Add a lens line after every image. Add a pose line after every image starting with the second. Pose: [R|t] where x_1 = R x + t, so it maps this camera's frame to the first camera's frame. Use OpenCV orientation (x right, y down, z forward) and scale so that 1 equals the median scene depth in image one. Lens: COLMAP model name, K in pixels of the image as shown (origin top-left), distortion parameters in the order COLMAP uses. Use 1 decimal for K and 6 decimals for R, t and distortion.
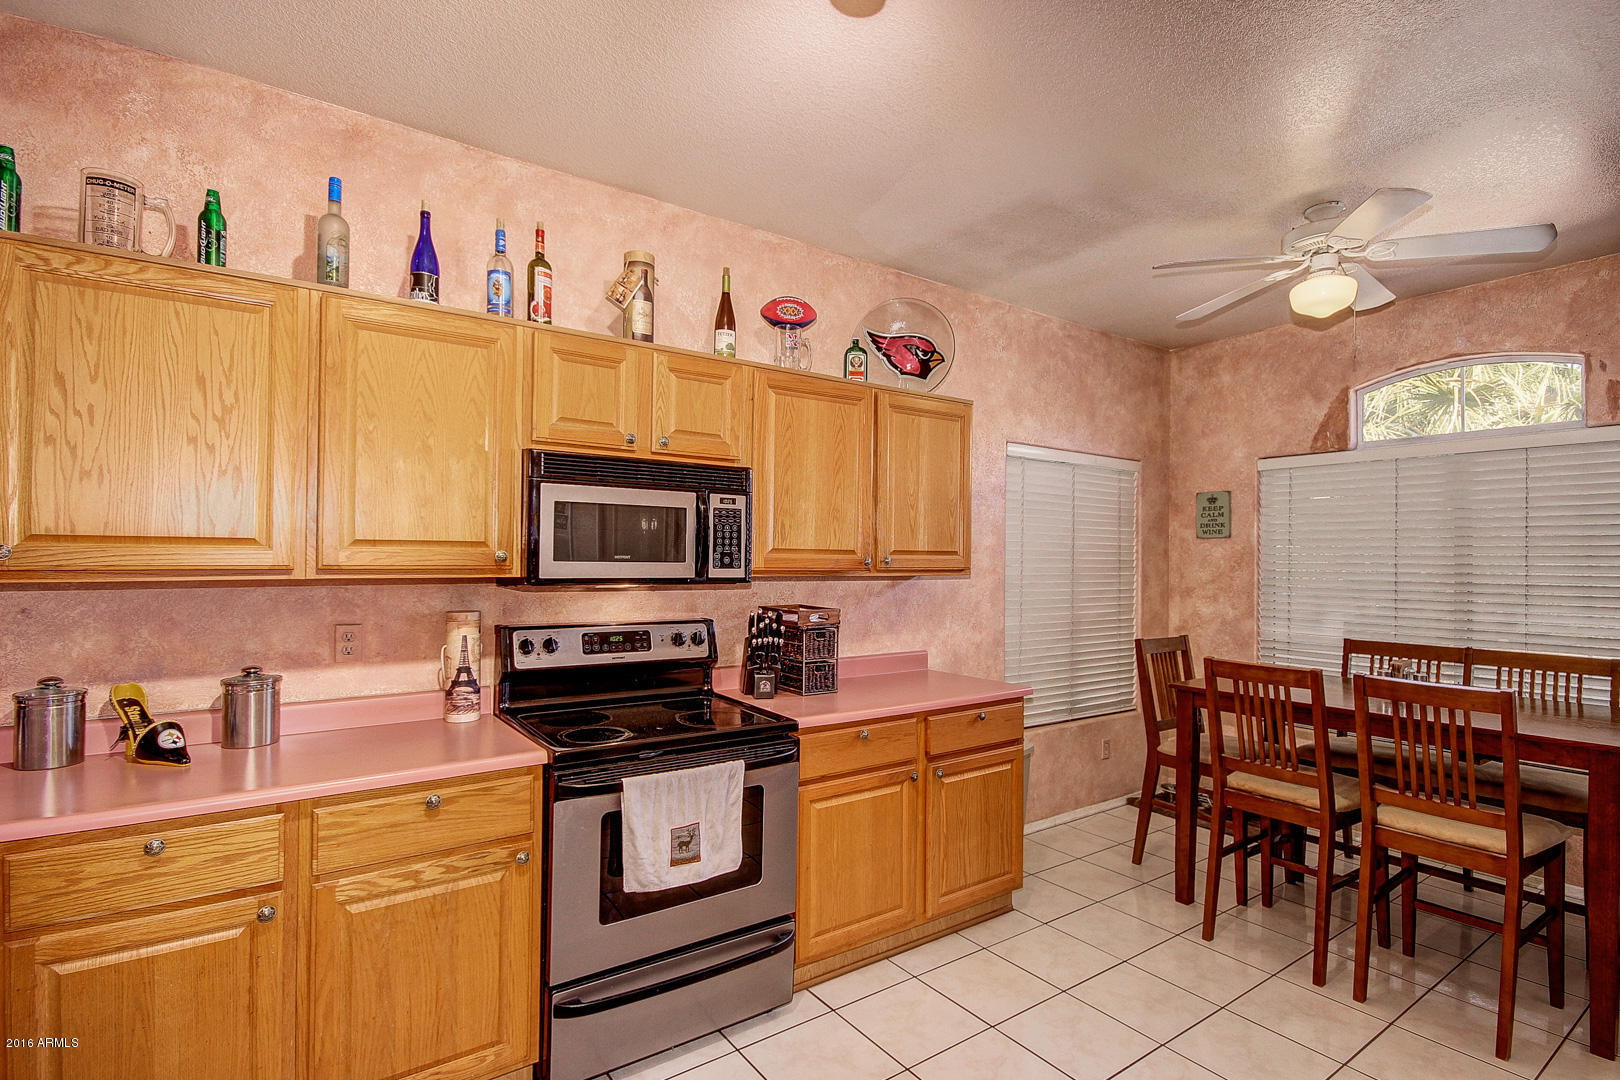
lens RADIAL K [[777.3, 0, 815.0], [0, 777.3, 542.6], [0, 0, 1]] dist [0.002192, -0.007948]
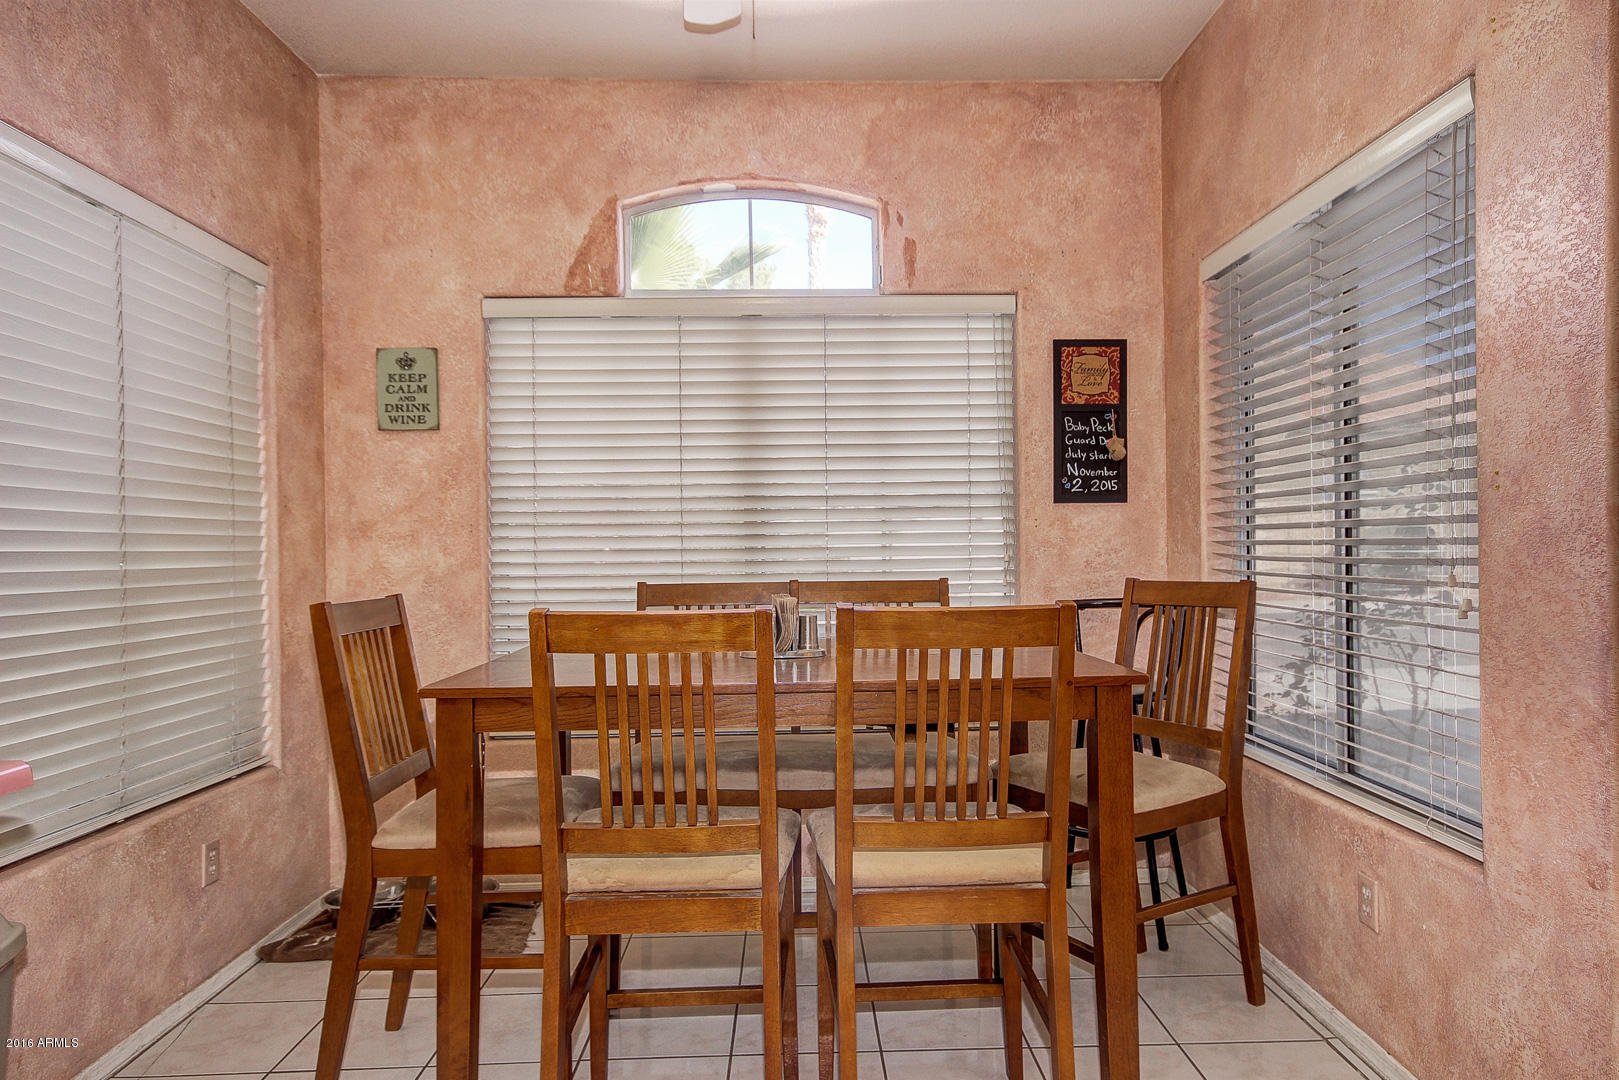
lens RADIAL K [[961.2, 0, 811.7], [0, 961.2, 552.3], [0, 0, 1]] dist [0.015972, 0.002261]
pose [[0.559325, -0.022746, 0.828636, 0.098849], [0.004134, 0.999688, 0.024652, 0.067233], [-0.828938, -0.010363, 0.559244, 0.377722]]
